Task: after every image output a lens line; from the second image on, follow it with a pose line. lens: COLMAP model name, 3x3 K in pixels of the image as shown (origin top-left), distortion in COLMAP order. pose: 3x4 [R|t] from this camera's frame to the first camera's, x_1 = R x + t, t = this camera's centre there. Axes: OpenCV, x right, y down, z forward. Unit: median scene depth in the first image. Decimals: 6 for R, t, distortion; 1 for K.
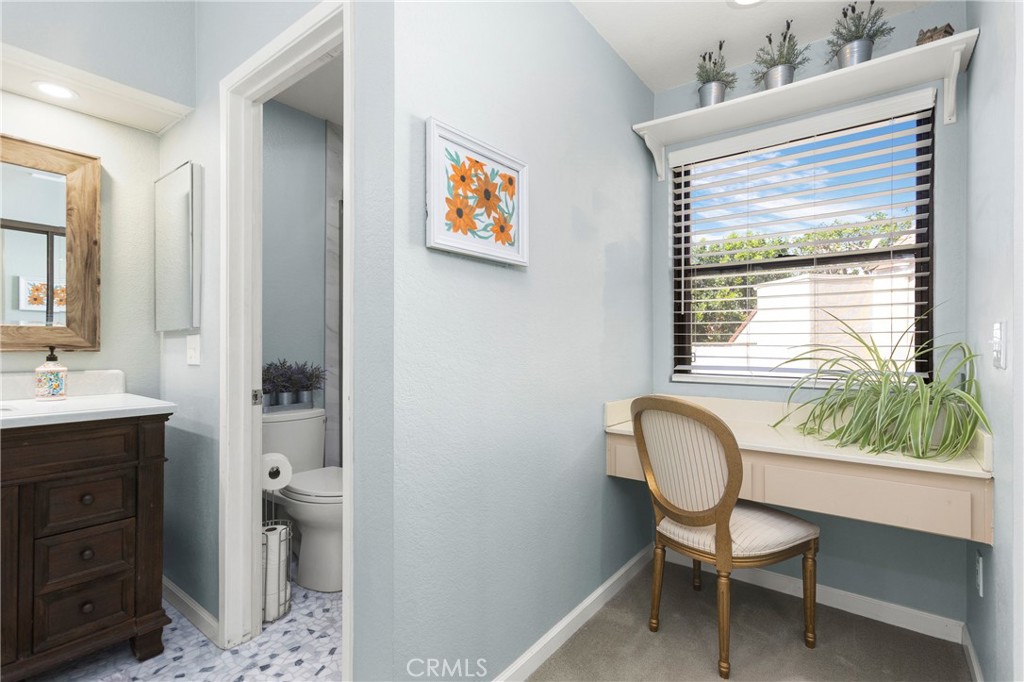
lens RADIAL K [[485.8, 0, 510.7], [0, 485.8, 342.8], [0, 0, 1]] dist [0.004837, 0.004211]
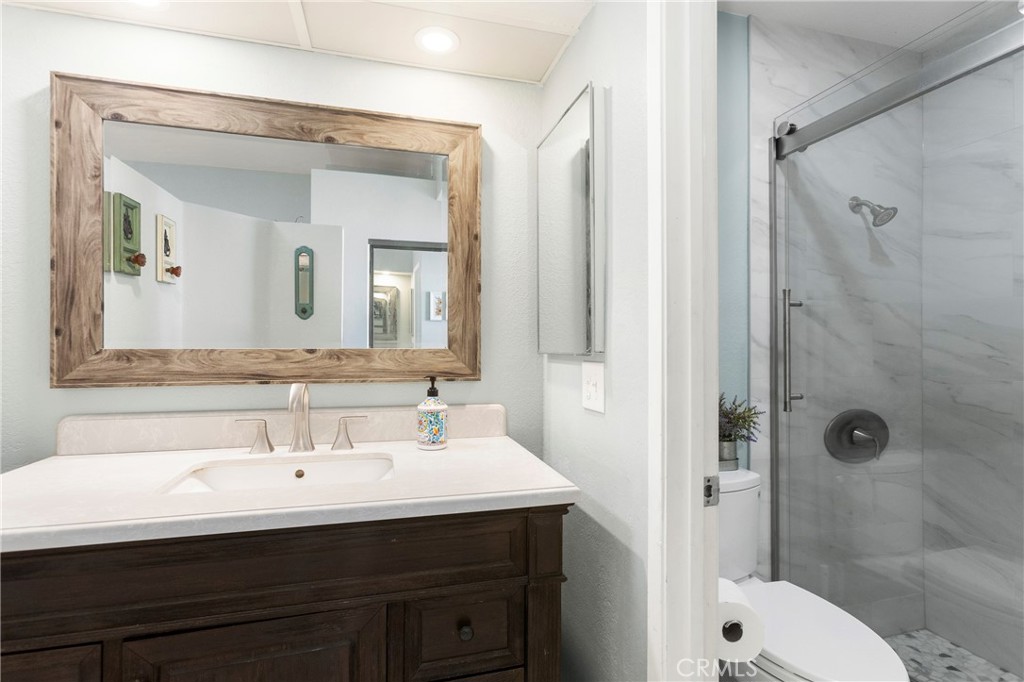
lens RADIAL K [[485.8, 0, 511.3], [0, 485.8, 340.6], [0, 0, 1]] dist [0.004837, 0.004211]
pose [[0.800985, -0.000868, -0.598684, -0.362719], [0.002048, 0.999997, 0.001291, -0.045827], [0.598681, -0.002260, 0.800985, 0.438302]]
